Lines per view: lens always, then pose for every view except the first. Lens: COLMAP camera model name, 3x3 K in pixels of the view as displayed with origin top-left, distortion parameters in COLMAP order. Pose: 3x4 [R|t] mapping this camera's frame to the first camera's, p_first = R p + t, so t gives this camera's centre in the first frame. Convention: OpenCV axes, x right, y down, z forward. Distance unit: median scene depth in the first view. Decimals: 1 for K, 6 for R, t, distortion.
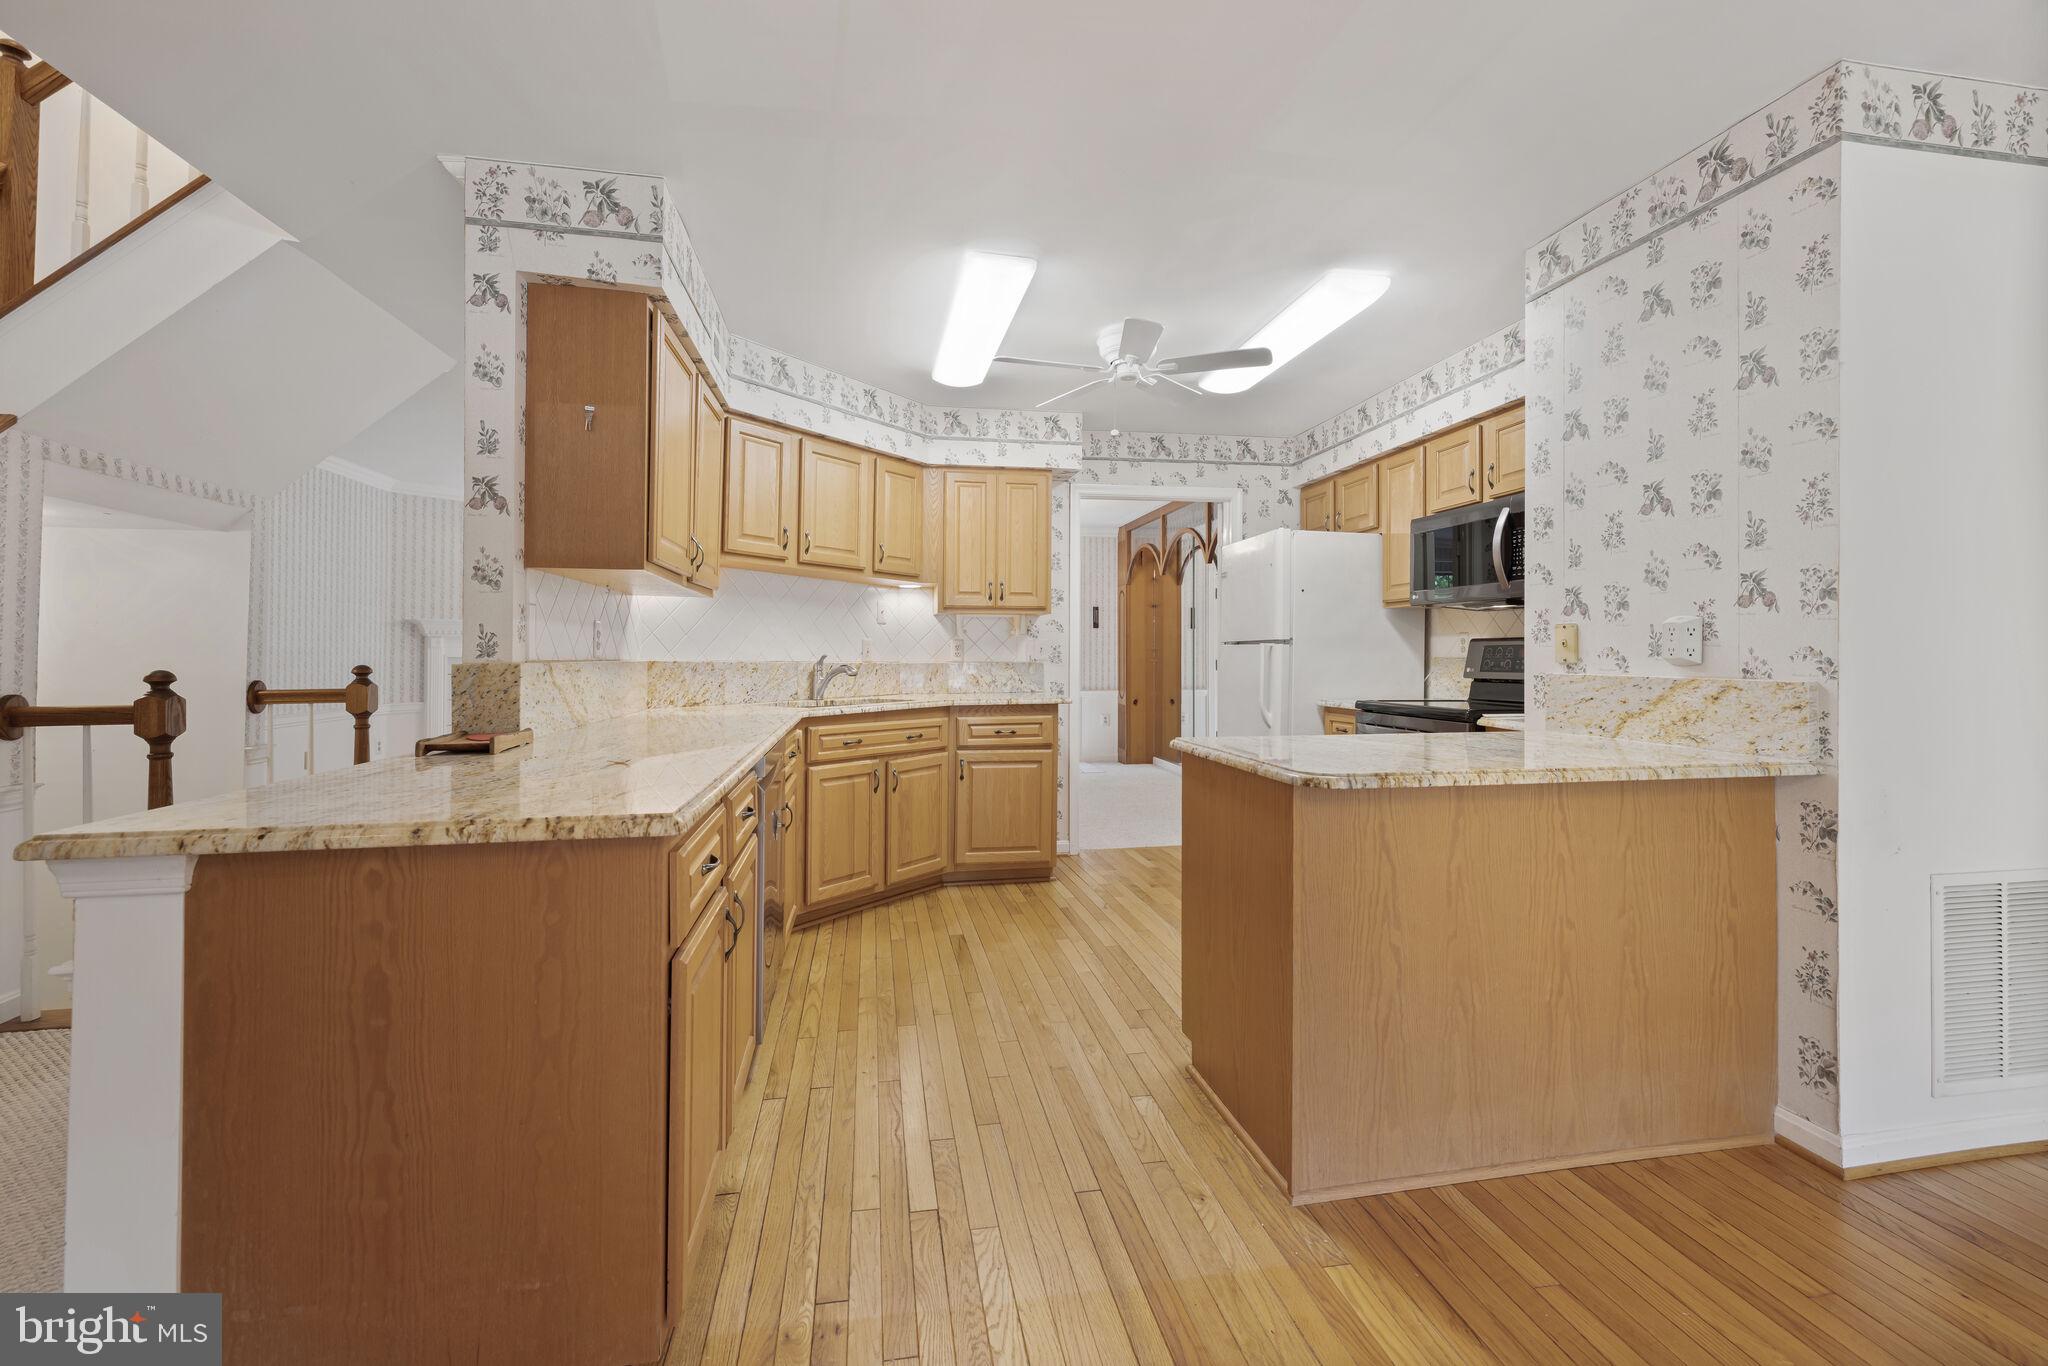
lens RADIAL K [[862.3, 0, 1015.9], [0, 862.3, 644.9], [0, 0, 1]] dist [0.002050, 0.000243]
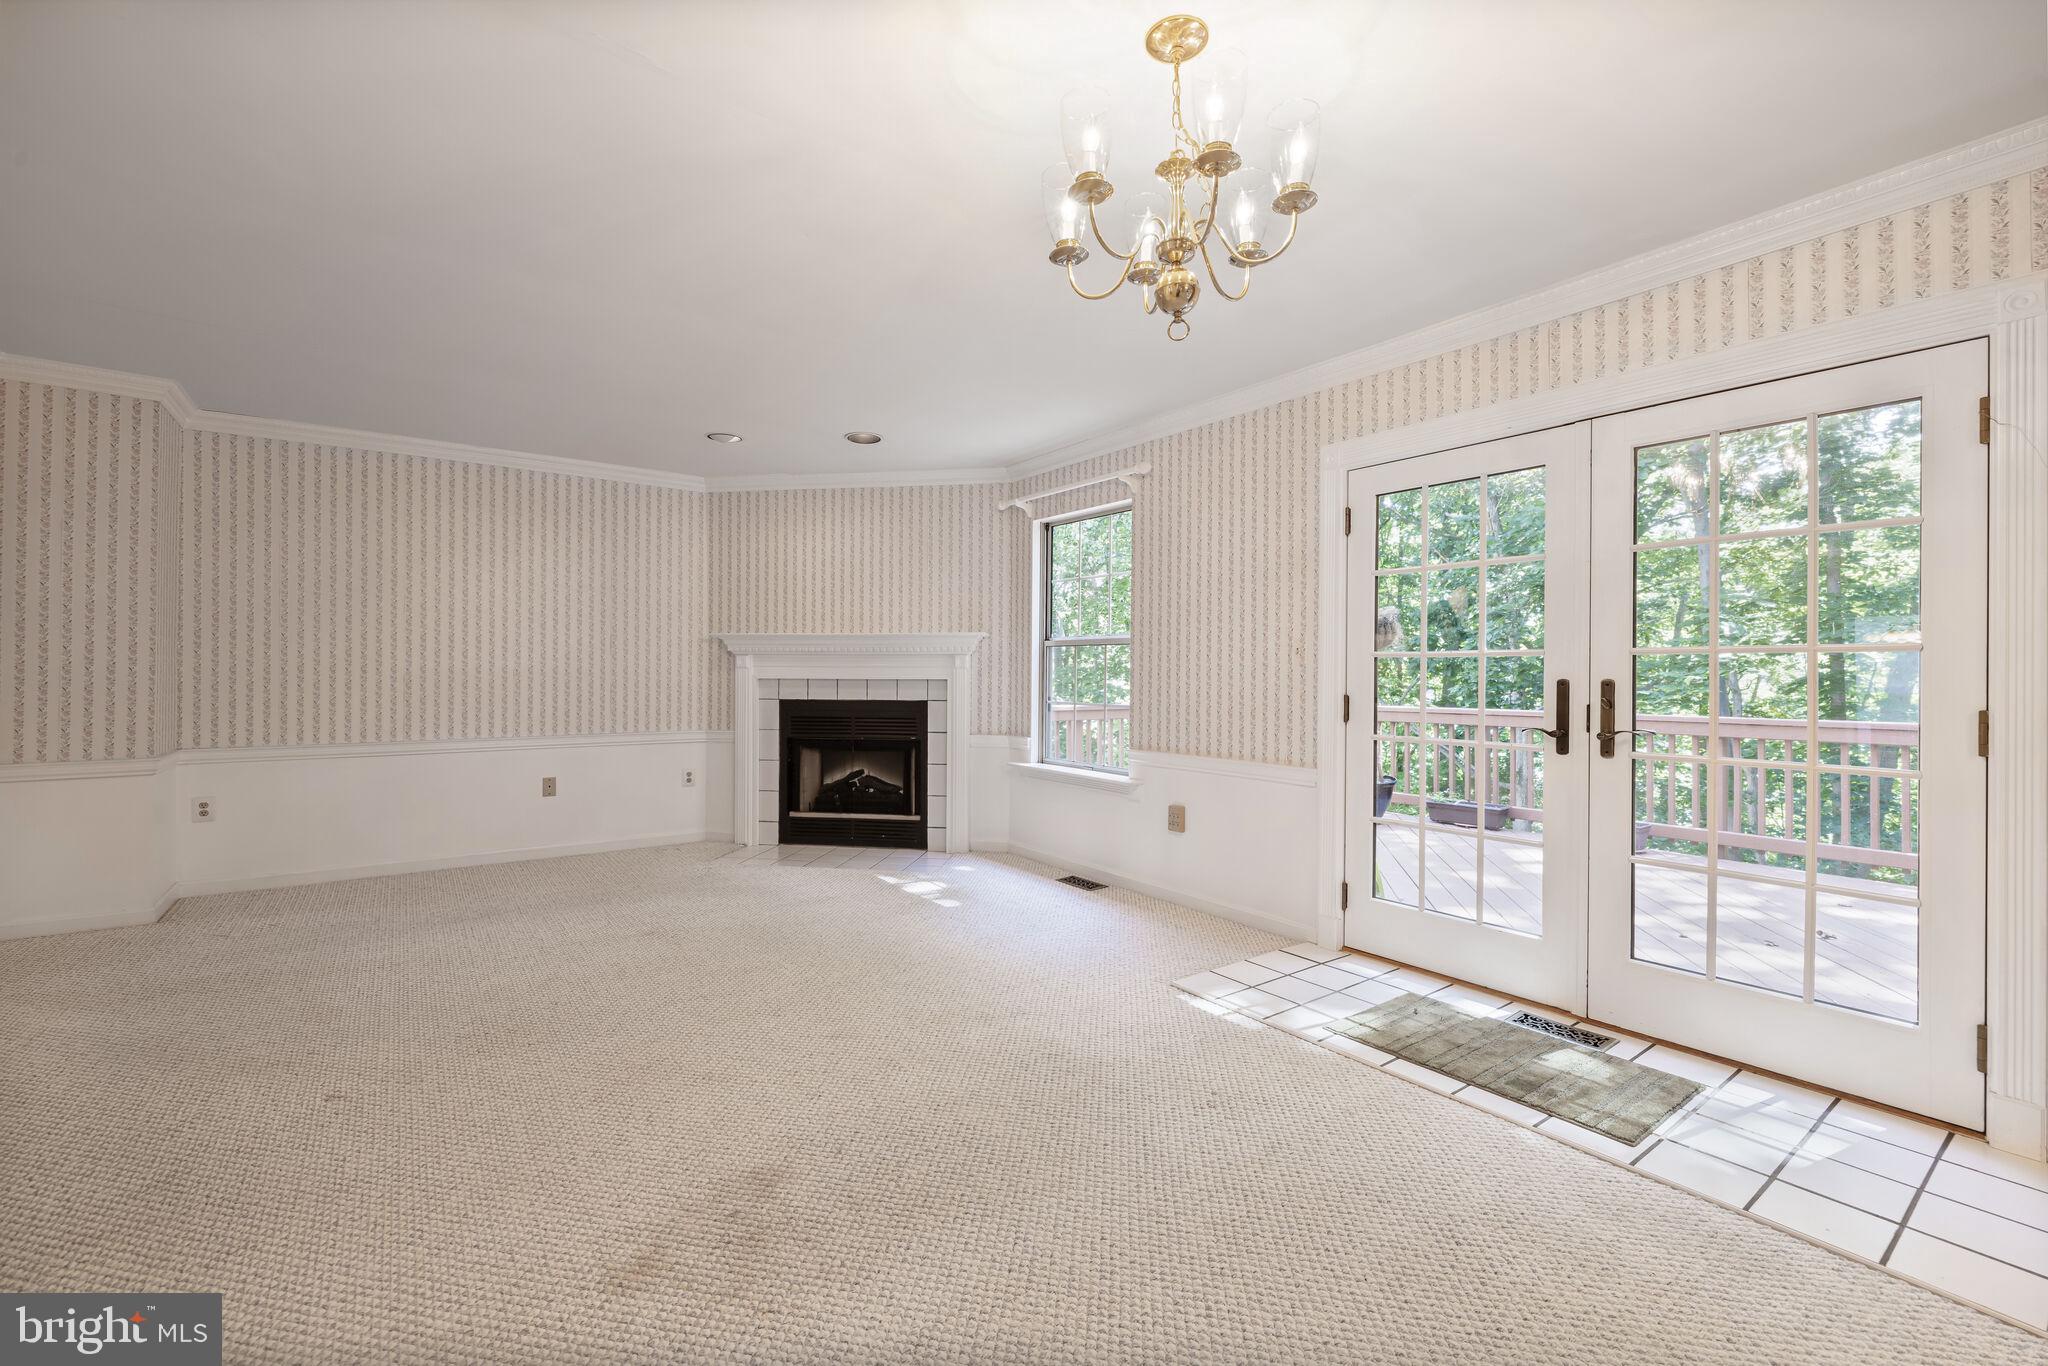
lens RADIAL K [[862.3, 0, 1024.1], [0, 862.3, 673.6], [0, 0, 1]] dist [0.002050, 0.000243]
pose [[0.439374, 0.000533, -0.898304, 0.394074], [0.005458, 0.999980, 0.003263, 0.014141], [0.898288, -0.006337, 0.439362, 1.637742]]
